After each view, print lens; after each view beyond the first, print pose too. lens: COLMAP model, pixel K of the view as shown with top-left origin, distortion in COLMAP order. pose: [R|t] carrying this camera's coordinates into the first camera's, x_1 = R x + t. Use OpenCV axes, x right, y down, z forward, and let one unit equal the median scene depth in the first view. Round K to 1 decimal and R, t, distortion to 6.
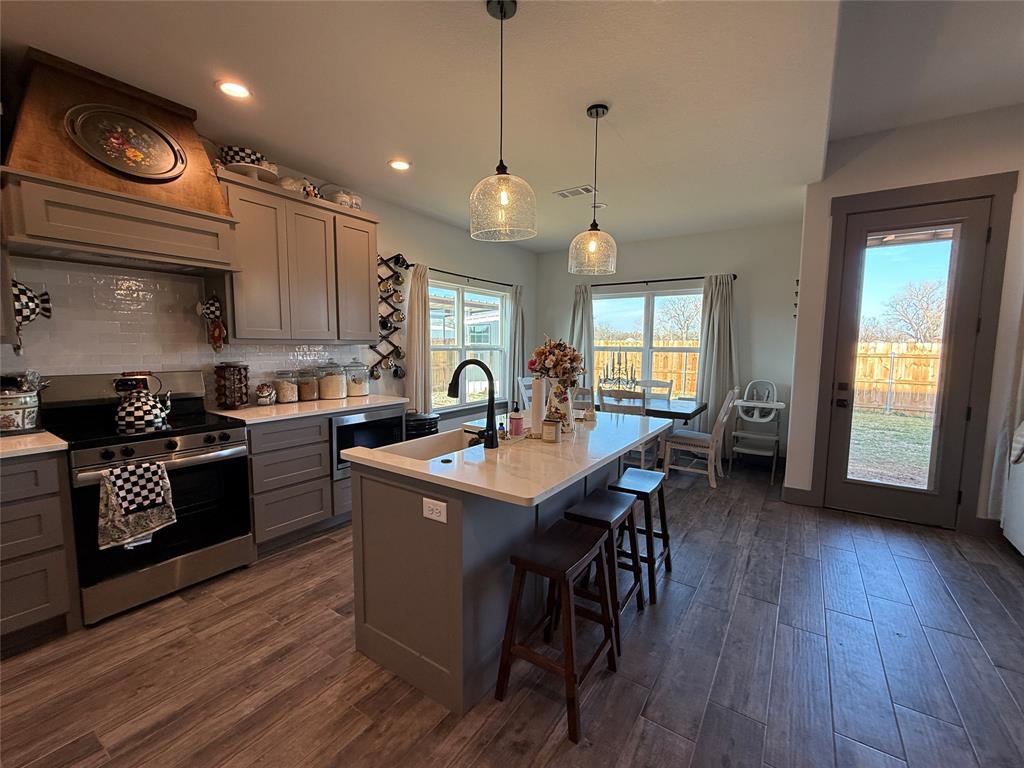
lens RADIAL K [[432.1, 0, 512.7], [0, 432.1, 385.6], [0, 0, 1]] dist [-0.000084, -0.000172]
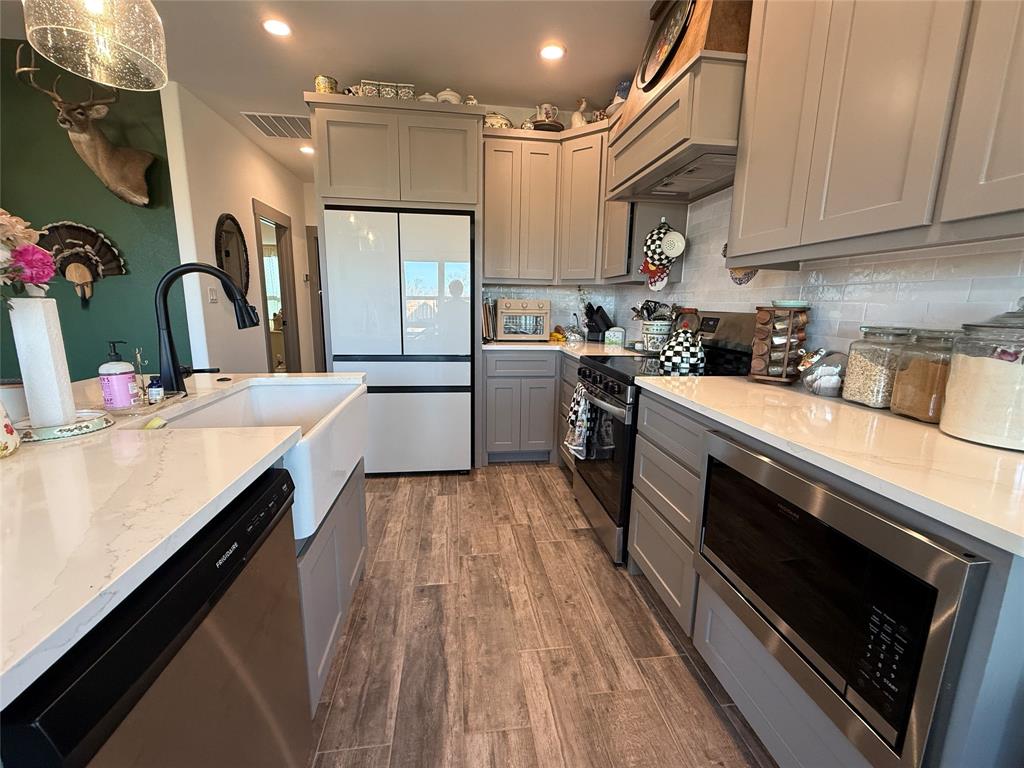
lens RADIAL K [[432.1, 0, 512.7], [0, 432.1, 385.6], [0, 0, 1]] dist [-0.000084, -0.000172]
pose [[-0.745746, 0.105649, -0.657800, -0.002187], [-0.084066, 0.964533, 0.250219, -0.060271], [0.660905, 0.241899, -0.710415, 1.216286]]
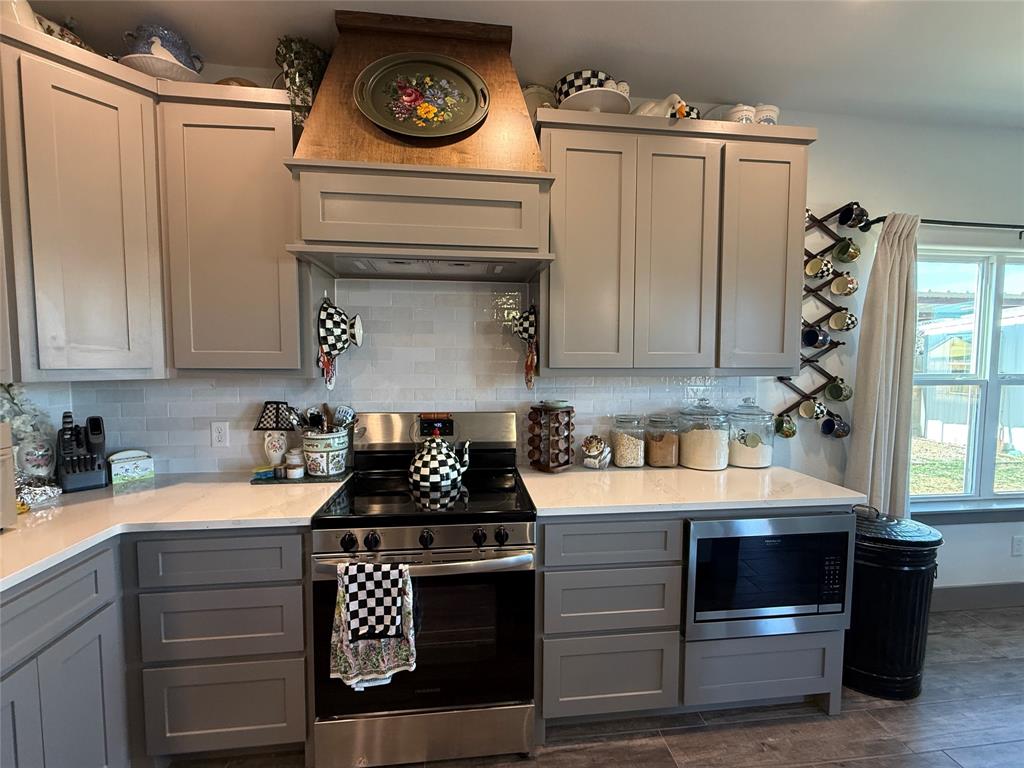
lens RADIAL K [[432.1, 0, 512.7], [0, 432.1, 385.6], [0, 0, 1]] dist [-0.000084, -0.000172]
pose [[0.652446, 0.039582, -0.756801, -0.179722], [-0.070131, 0.997503, -0.008289, -0.070680], [0.754584, 0.058483, 0.653593, 0.516314]]
